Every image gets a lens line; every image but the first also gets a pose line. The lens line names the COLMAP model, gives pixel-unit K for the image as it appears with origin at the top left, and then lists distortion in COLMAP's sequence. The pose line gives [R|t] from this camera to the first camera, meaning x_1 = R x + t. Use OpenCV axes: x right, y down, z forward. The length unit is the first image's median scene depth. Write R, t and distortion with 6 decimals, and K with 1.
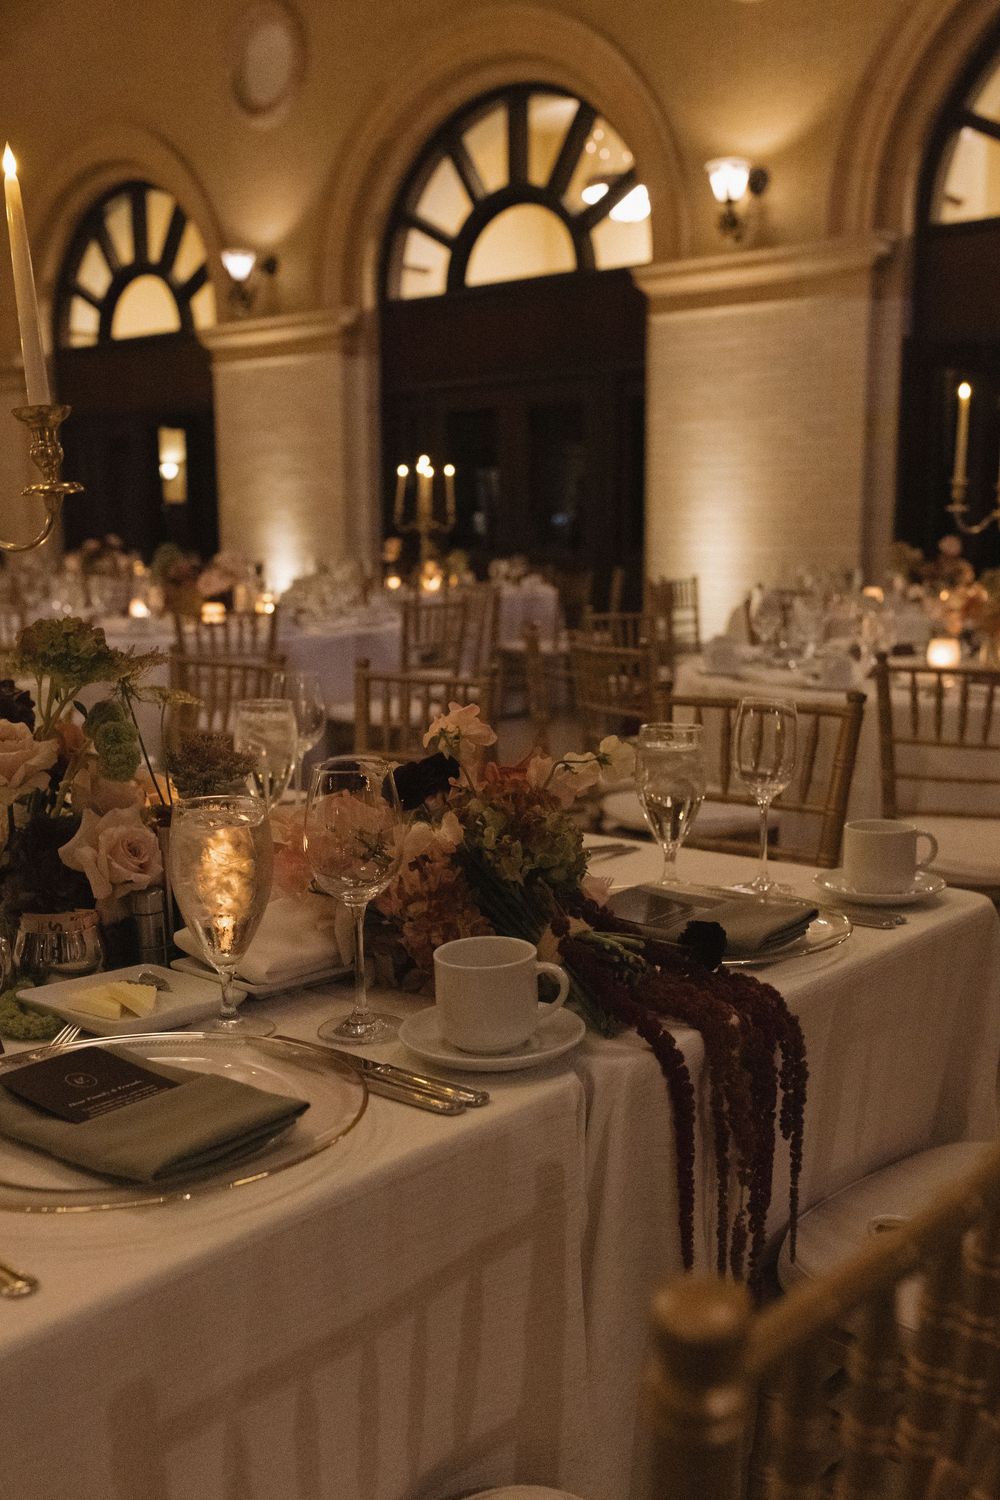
lens RADIAL K [[1439.2, 0, 500.7], [0, 1439.2, 751.5], [0, 0, 1]] dist [-0.012192, 0.000000]
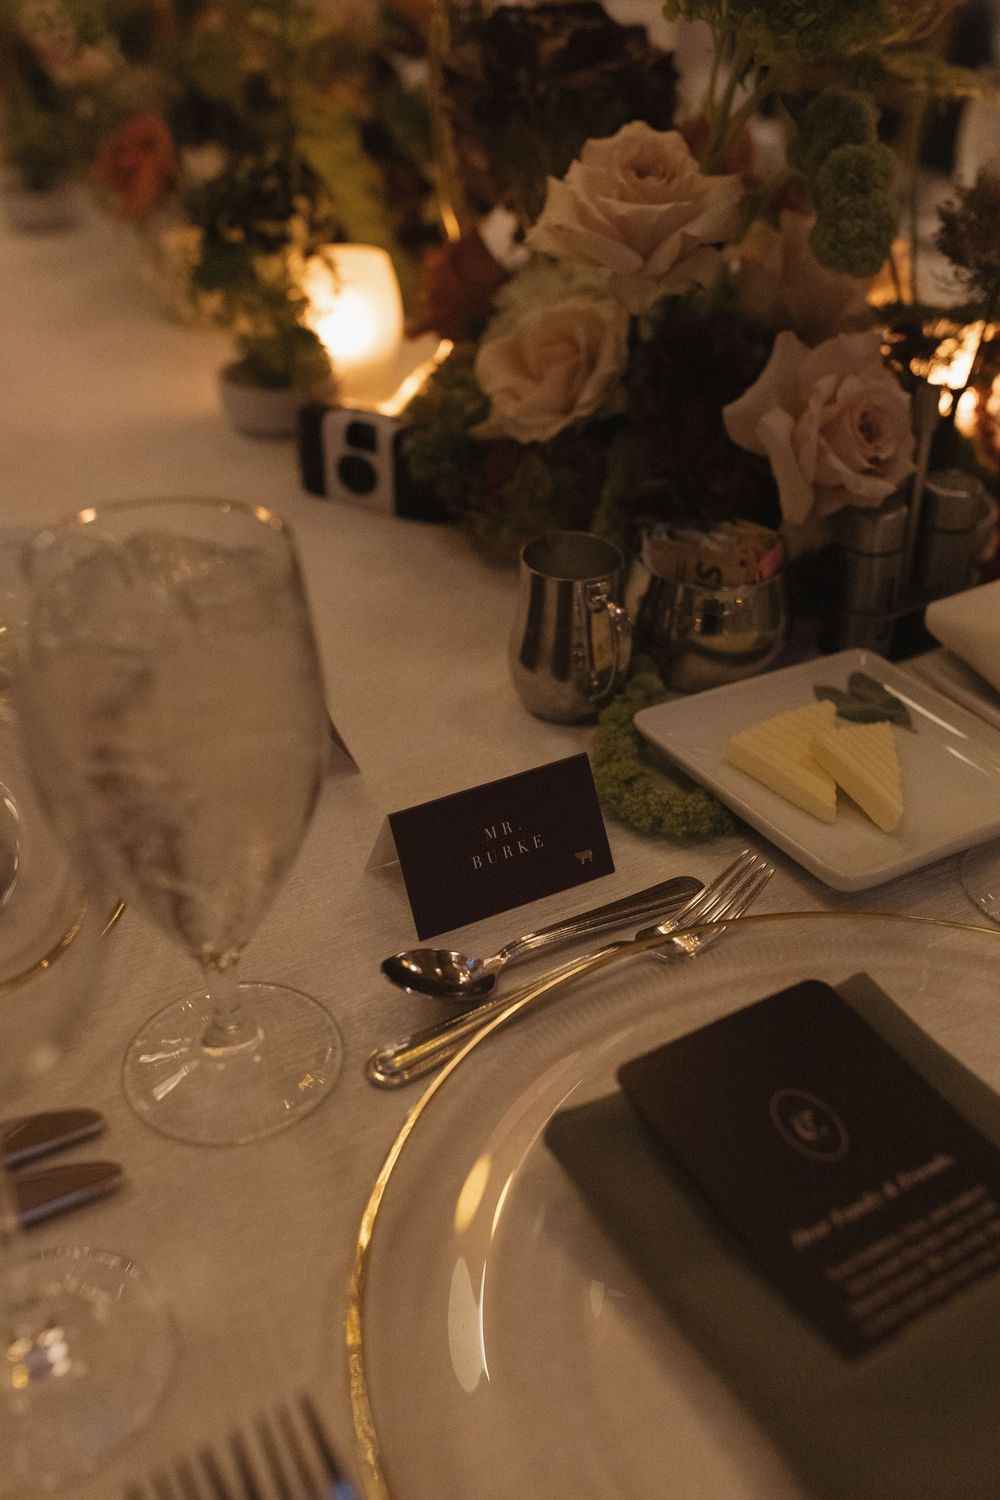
lens RADIAL K [[1439.2, 0, 498.4], [0, 1439.2, 748.6], [0, 0, 1]] dist [-0.012192, 0.000000]
pose [[0.933562, 0.206175, -0.293178, -0.206423], [-0.066172, 0.903070, 0.424366, -0.035957], [0.352254, -0.376772, 0.856715, 0.480566]]
